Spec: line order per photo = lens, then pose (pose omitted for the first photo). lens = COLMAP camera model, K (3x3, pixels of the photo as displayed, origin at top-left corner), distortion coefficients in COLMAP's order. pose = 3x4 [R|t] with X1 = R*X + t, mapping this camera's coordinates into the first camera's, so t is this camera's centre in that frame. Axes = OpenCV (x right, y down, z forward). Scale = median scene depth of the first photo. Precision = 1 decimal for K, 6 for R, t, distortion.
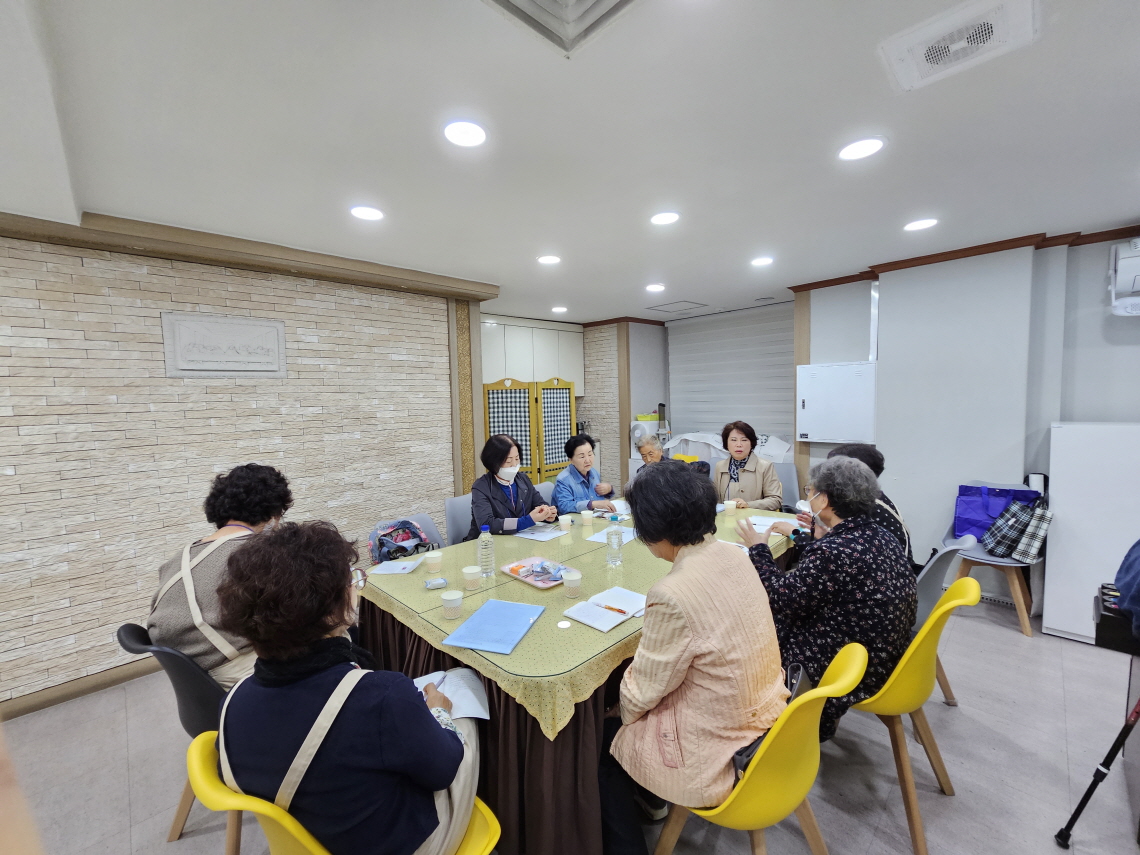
lens RADIAL K [[467.3, 0, 569.0], [0, 467.3, 430.7], [0, 0, 1]] dist [-0.003674, 0.000120]
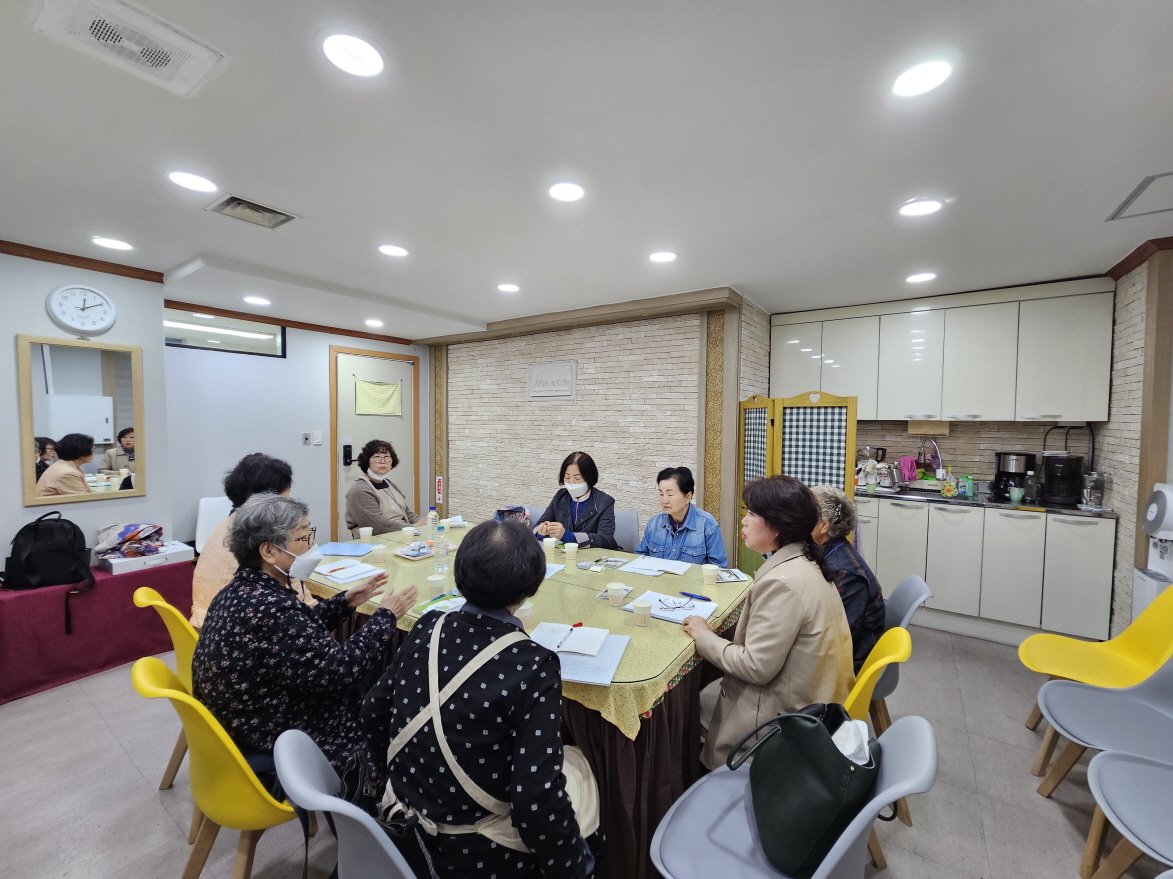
lens RADIAL K [[480.9, 0, 585.3], [0, 480.9, 438.3], [0, 0, 1]] dist [-0.003674, 0.000120]
pose [[0.198146, 0.064783, -0.978029, 0.781110], [-0.081813, 0.995425, 0.049361, -0.066036], [0.976752, 0.070235, 0.202540, 0.681355]]
